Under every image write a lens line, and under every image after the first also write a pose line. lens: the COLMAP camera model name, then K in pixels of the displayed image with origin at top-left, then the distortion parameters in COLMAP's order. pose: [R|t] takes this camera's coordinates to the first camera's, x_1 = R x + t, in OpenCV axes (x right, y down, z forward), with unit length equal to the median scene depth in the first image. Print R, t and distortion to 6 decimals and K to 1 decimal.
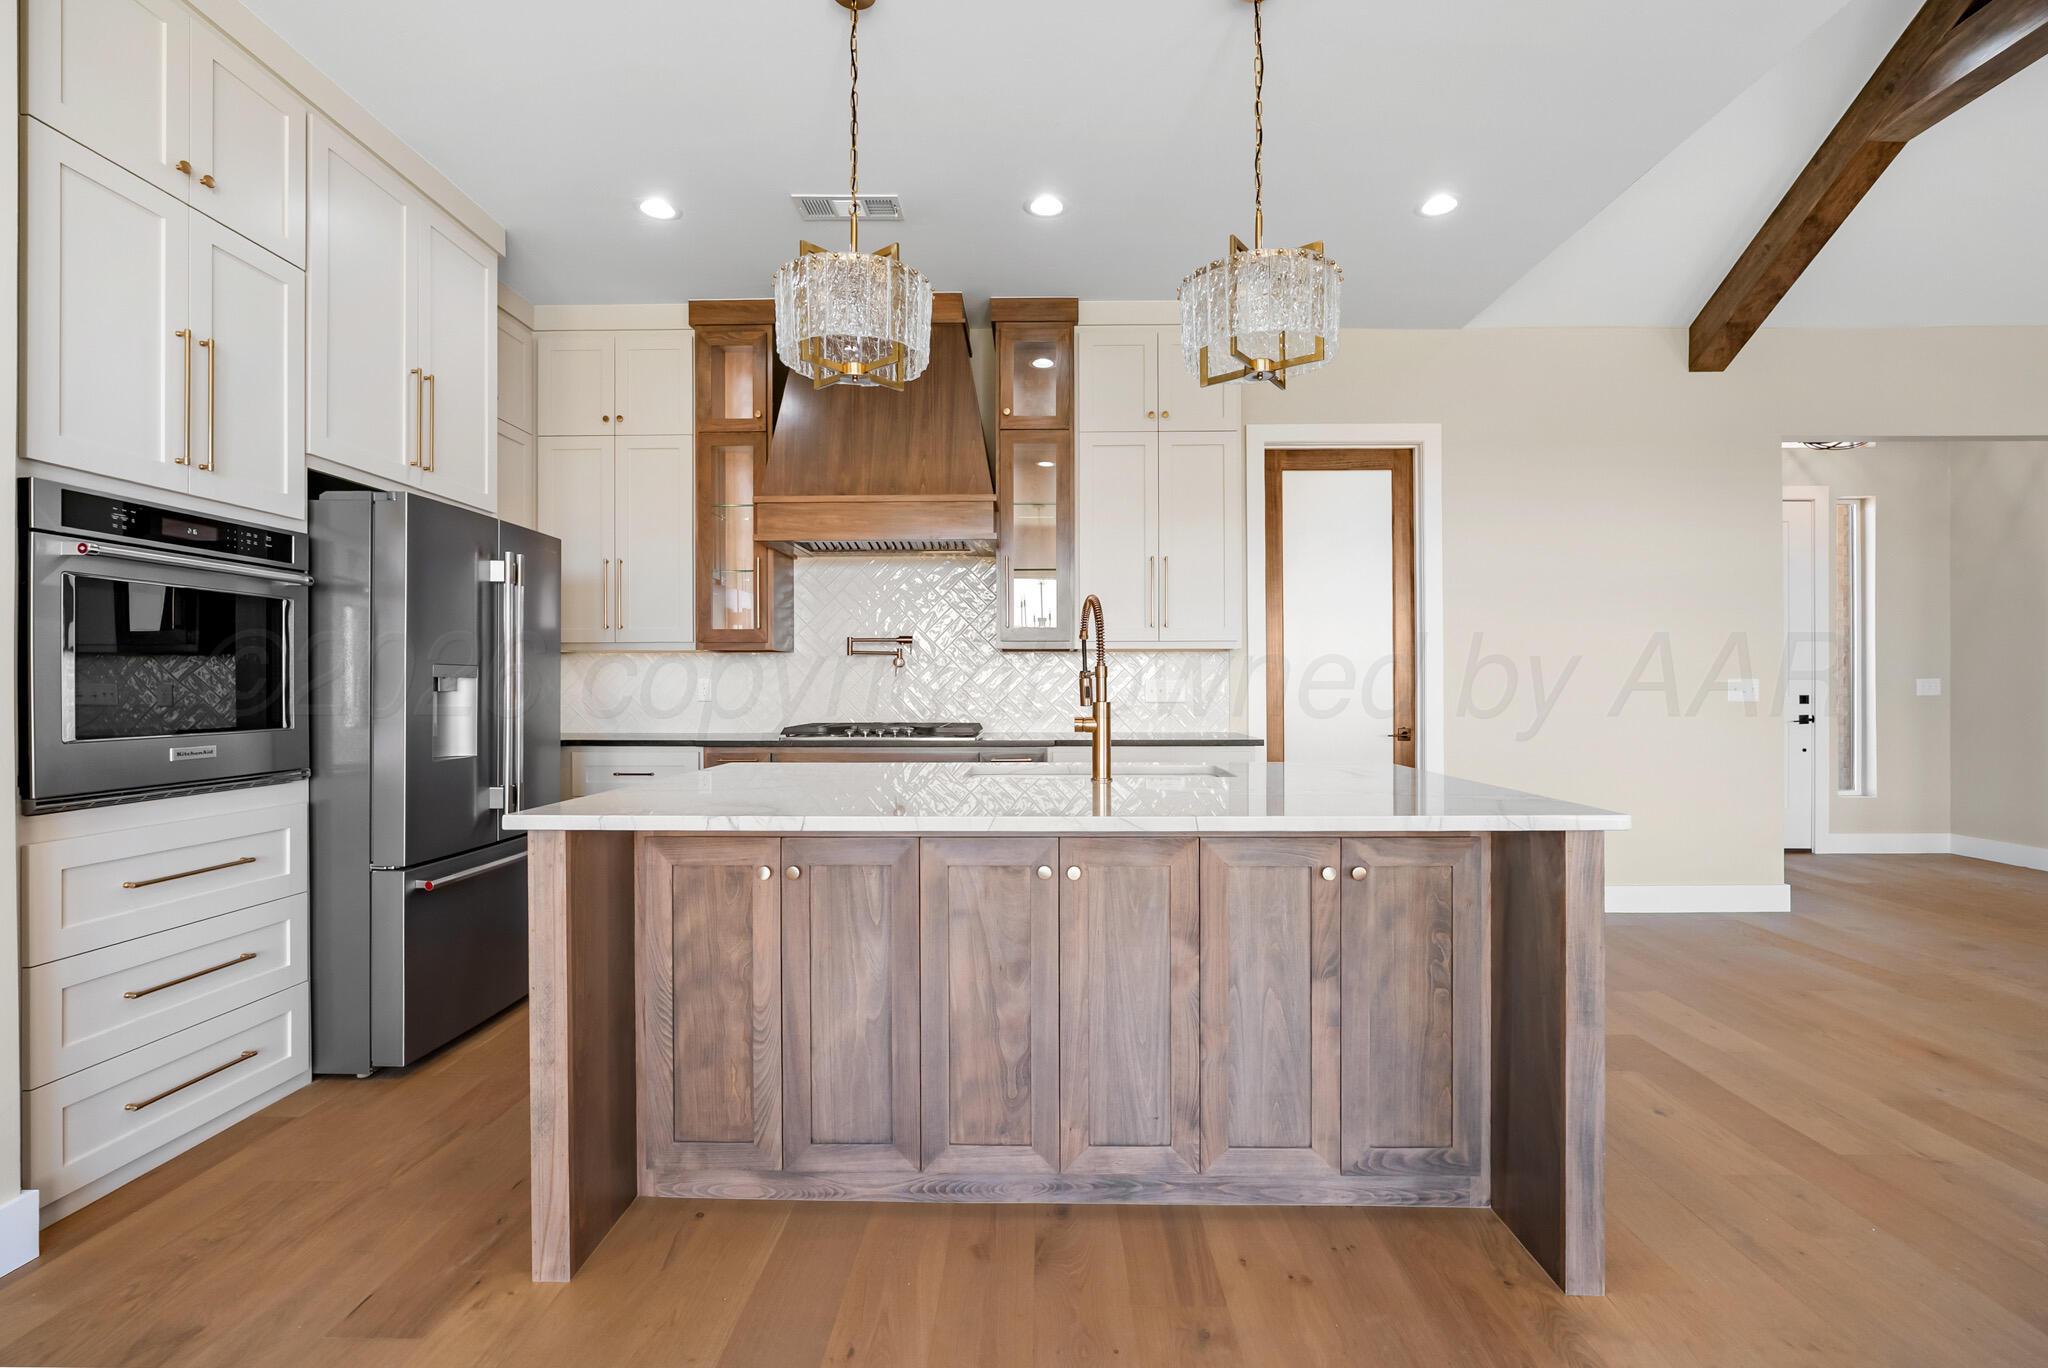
lens RADIAL K [[904.7, 0, 1011.1], [0, 904.7, 677.9], [0, 0, 1]] dist [0.000292, 0.000147]
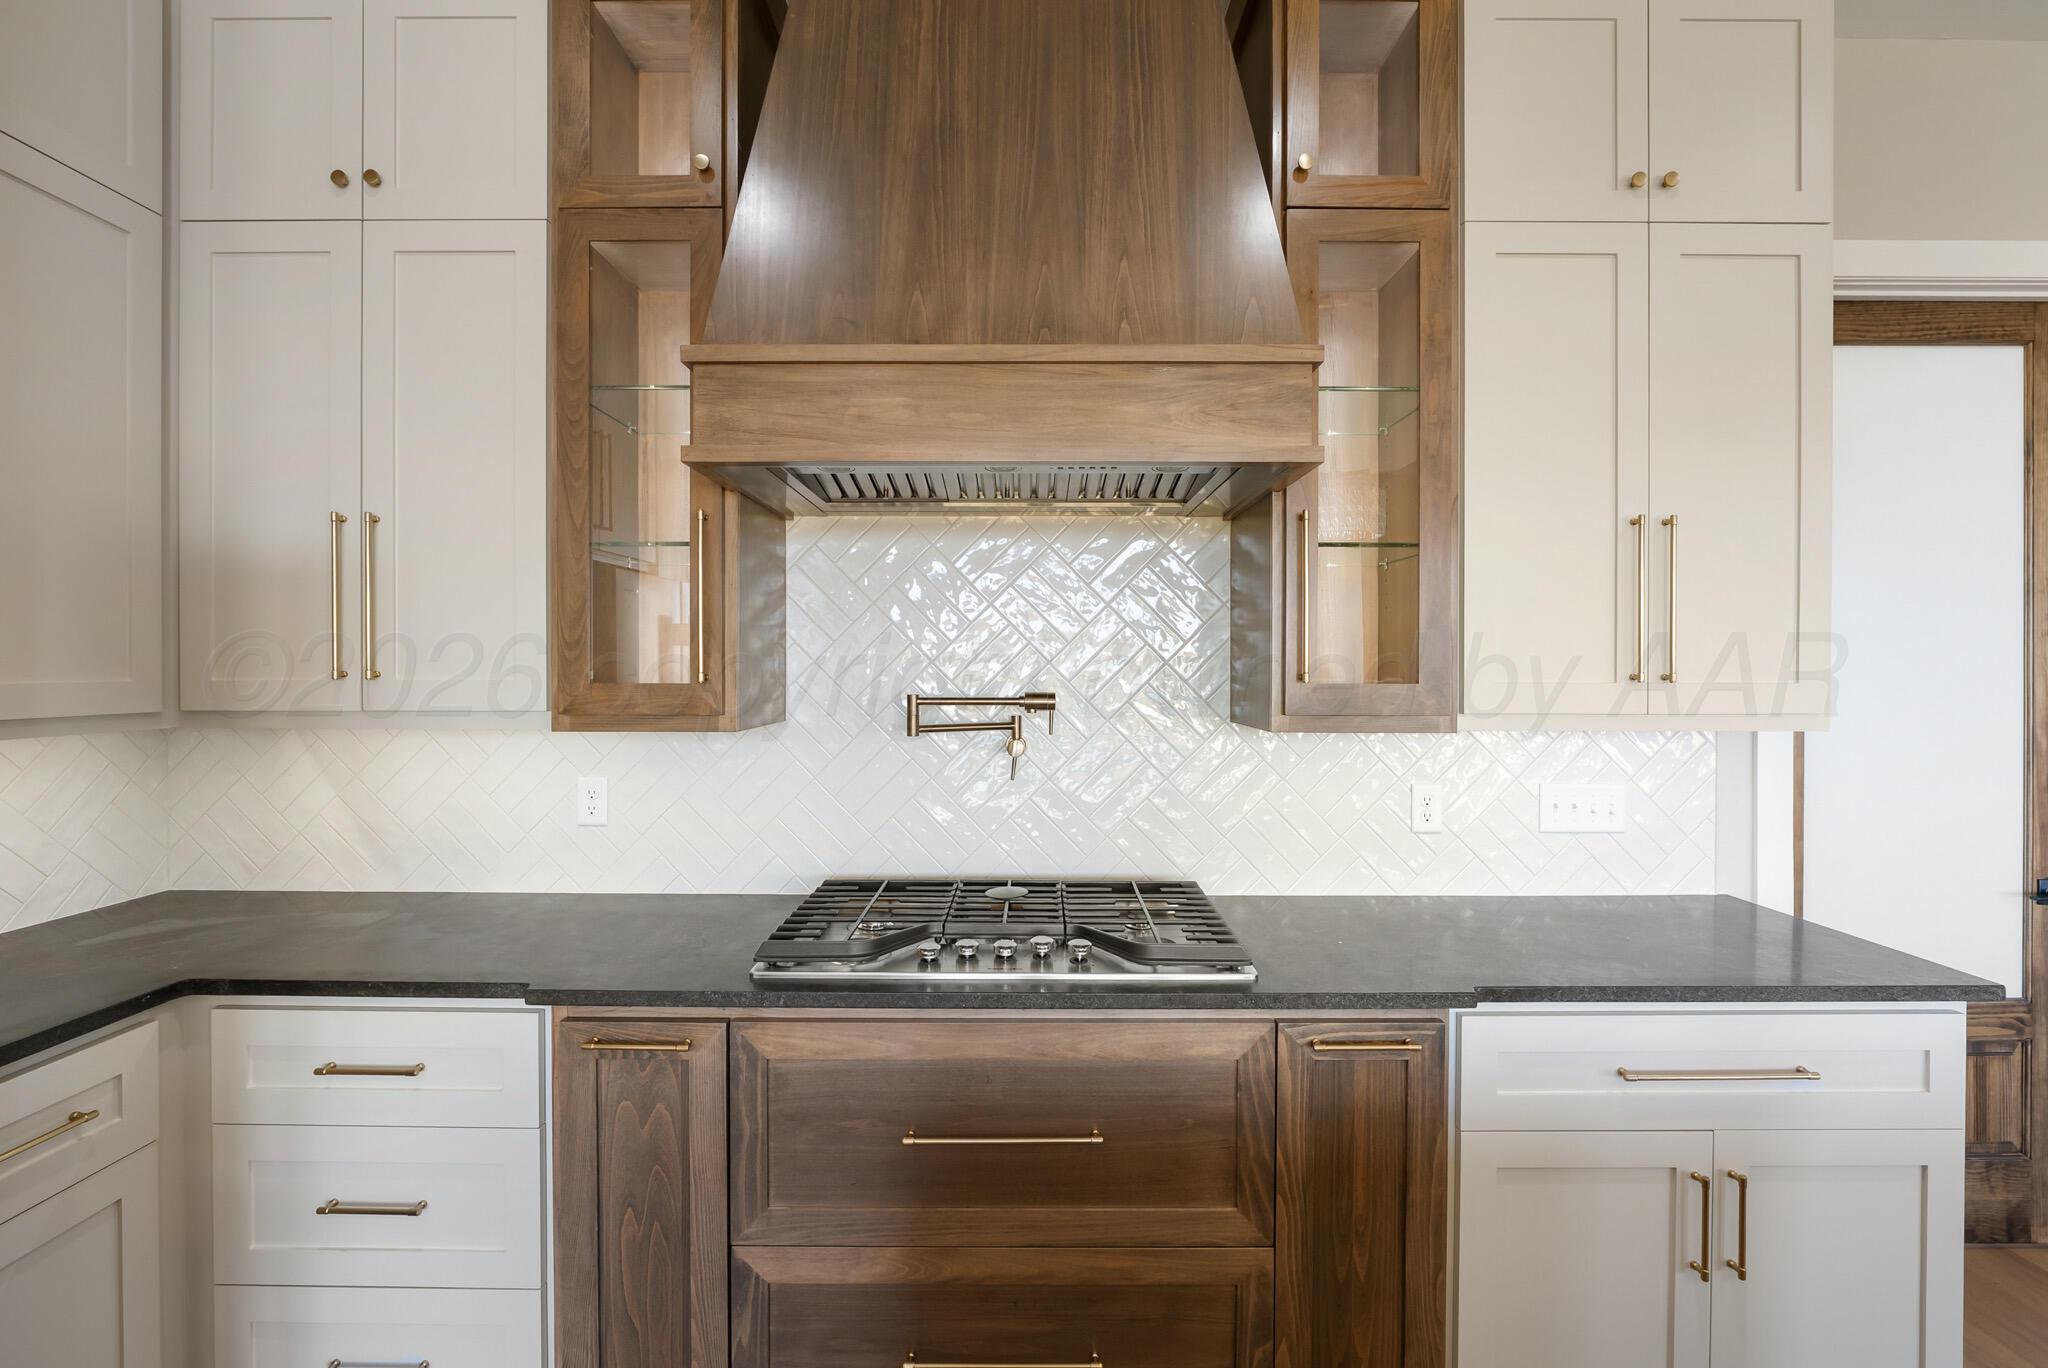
lens RADIAL K [[927.4, 0, 1025.0], [0, 927.4, 687.8], [0, 0, 1]] dist [-0.018405, 0.000461]
pose [[0.999464, 0.003090, 0.032603, -0.143839], [-0.003578, 0.999882, 0.014931, -0.057889], [-0.032553, -0.015039, 0.999357, 0.566284]]
